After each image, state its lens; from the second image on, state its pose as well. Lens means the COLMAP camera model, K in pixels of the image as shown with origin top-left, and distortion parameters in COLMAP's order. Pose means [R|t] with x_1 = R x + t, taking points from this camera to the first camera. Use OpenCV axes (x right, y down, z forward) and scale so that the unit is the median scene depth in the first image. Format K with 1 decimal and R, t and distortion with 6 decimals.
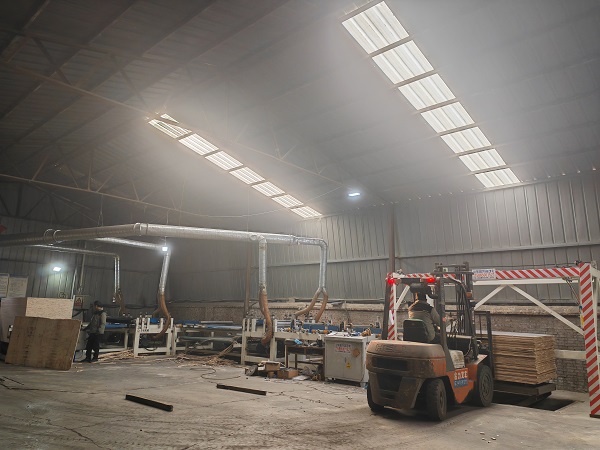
lens RADIAL K [[451.3, 0, 300.0], [0, 451.3, 225.0], [0, 0, 1]] dist [0.080193, -0.094077]
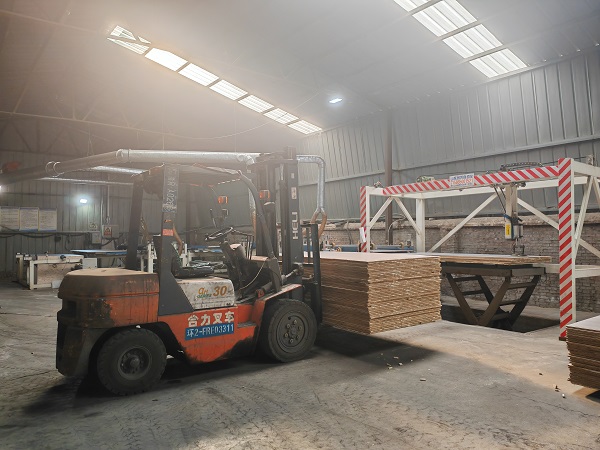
lens RADIAL K [[451.3, 0, 300.0], [0, 451.3, 225.0], [0, 0, 1]] dist [0.080193, -0.094077]
pose [[0.984278, -0.037649, -0.172570, 0.178493], [0.064996, 0.985668, 0.155675, 0.026456], [0.164236, -0.164444, 0.972618, 0.076661]]
